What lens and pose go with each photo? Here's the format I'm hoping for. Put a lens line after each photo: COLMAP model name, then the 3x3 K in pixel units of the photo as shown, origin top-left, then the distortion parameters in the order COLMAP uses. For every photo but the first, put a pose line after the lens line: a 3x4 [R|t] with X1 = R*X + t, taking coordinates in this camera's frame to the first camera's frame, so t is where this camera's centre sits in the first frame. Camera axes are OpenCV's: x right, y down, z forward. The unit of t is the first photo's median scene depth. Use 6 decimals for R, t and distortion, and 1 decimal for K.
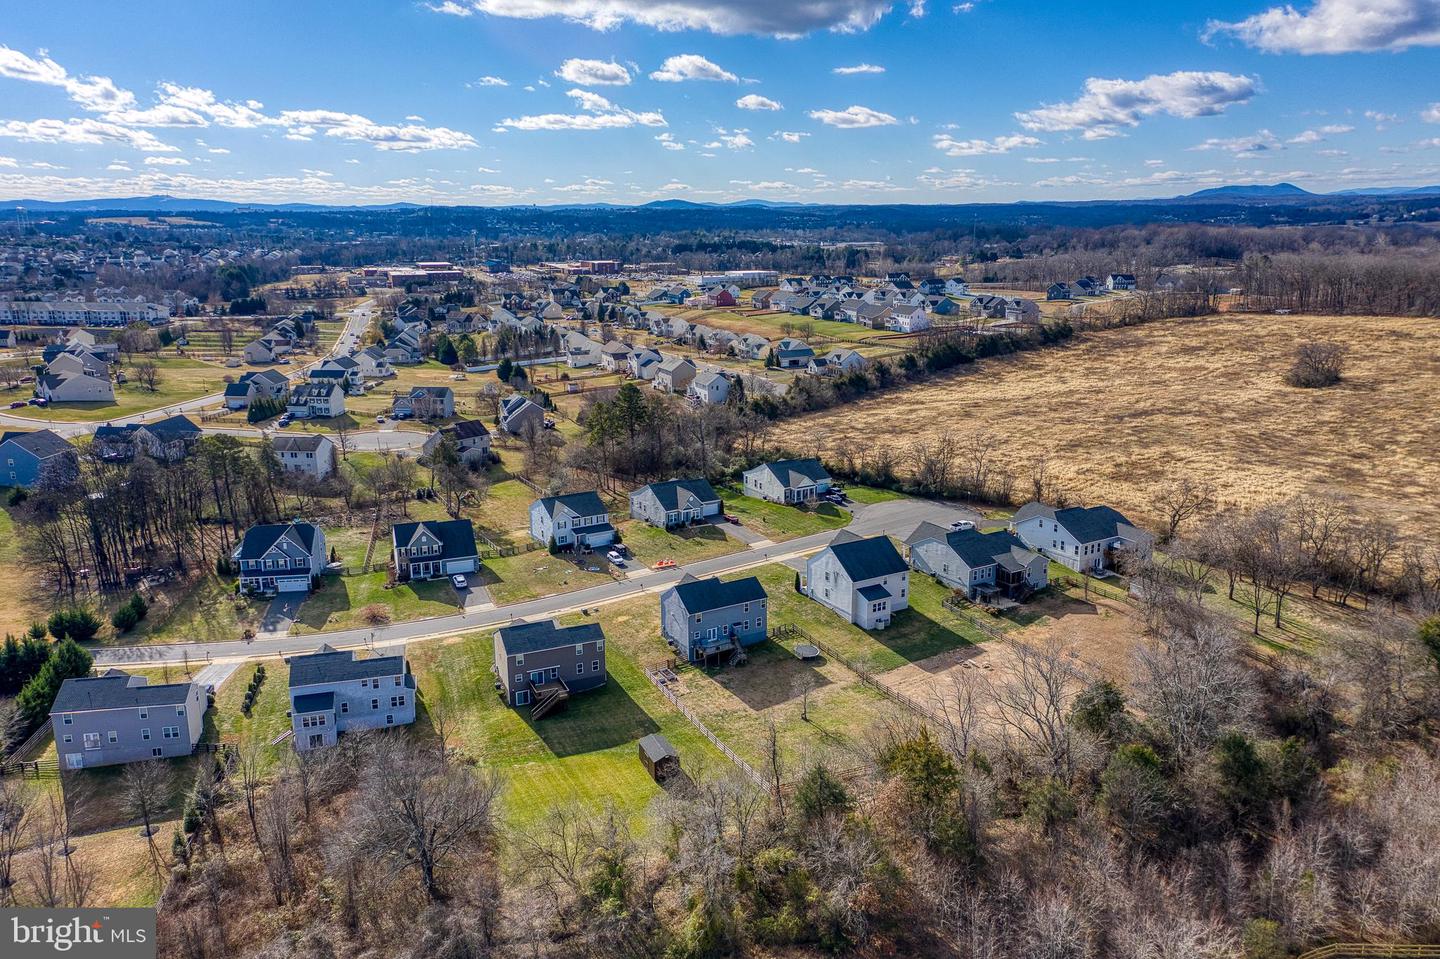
lens RADIAL K [[1074.9, 0, 728.8], [0, 1074.9, 475.8], [0, 0, 1]] dist [0.065066, -0.002877]
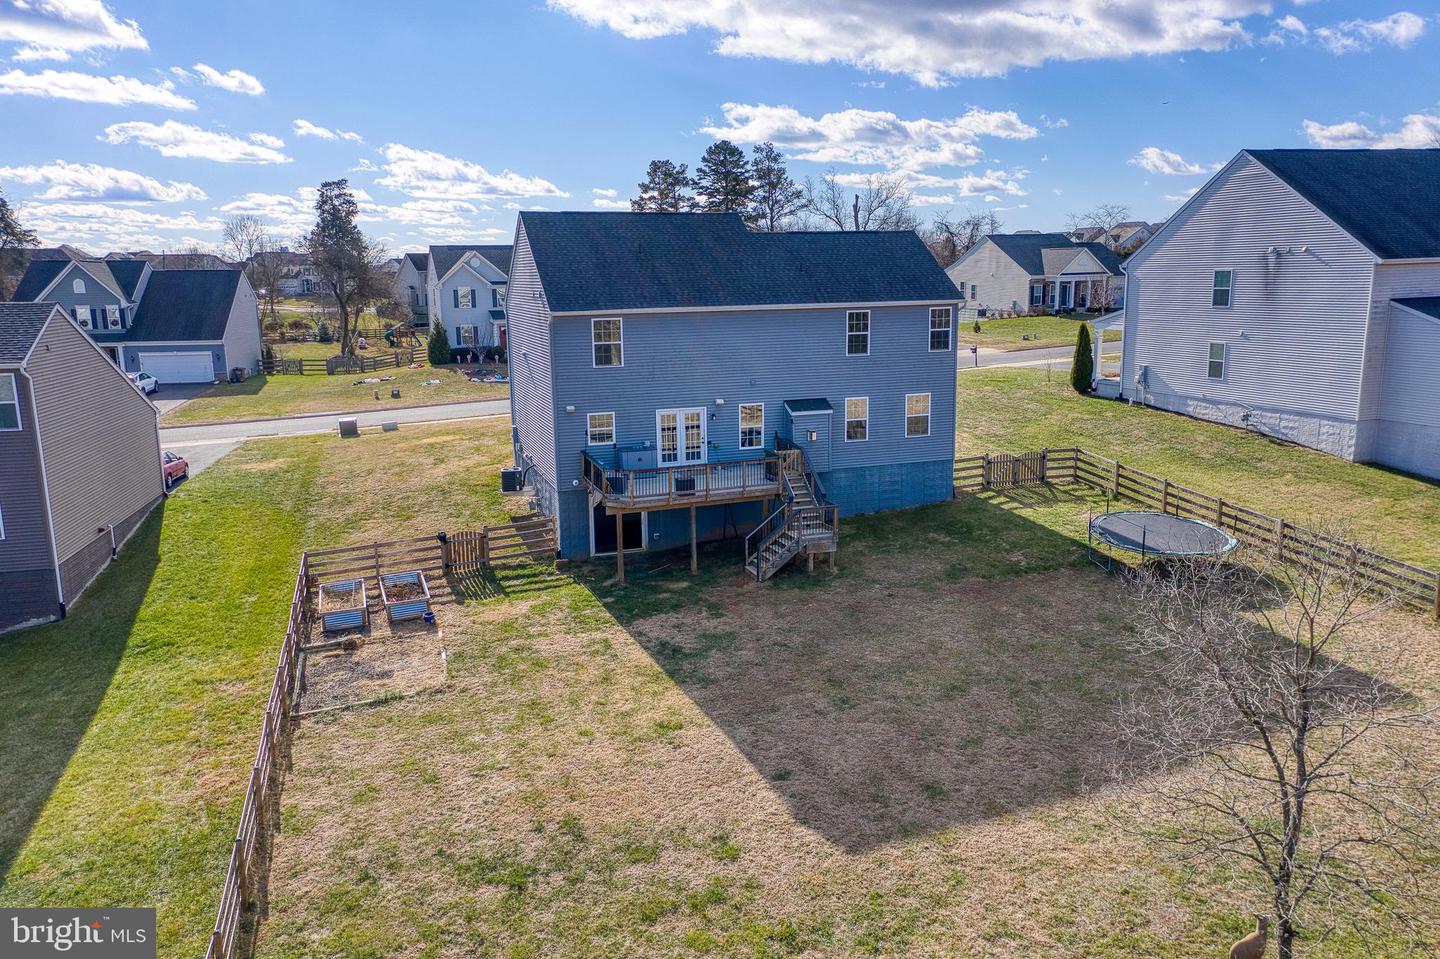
lens RADIAL K [[1074.9, 0, 728.8], [0, 1074.9, 475.8], [0, 0, 1]] dist [0.065066, -0.002877]
pose [[0.977467, 0.026445, -0.209424, 0.037479], [-0.038006, 0.997956, -0.051372, 0.164868], [0.207638, 0.058174, 0.976474, 0.795176]]
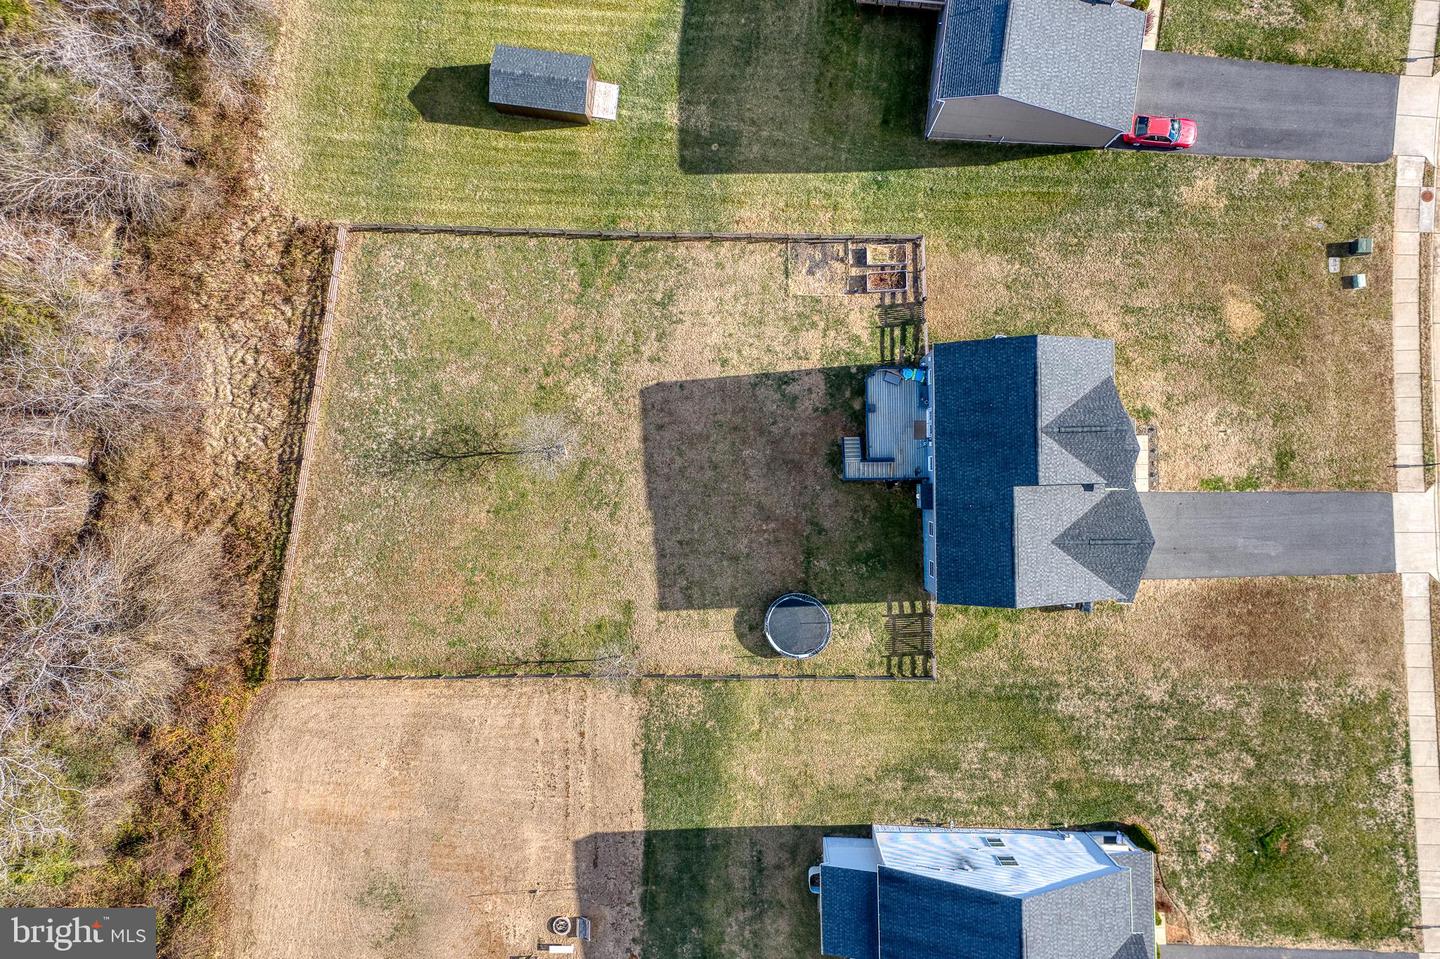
lens RADIAL K [[1074.9, 0, 728.8], [0, 1074.9, 475.8], [0, 0, 1]] dist [0.065066, -0.002877]
pose [[-0.513467, 0.857924, 0.017821, 0.030538], [-0.202023, -0.141042, 0.969172, -0.212986], [0.833989, 0.494038, 0.245741, 0.852991]]
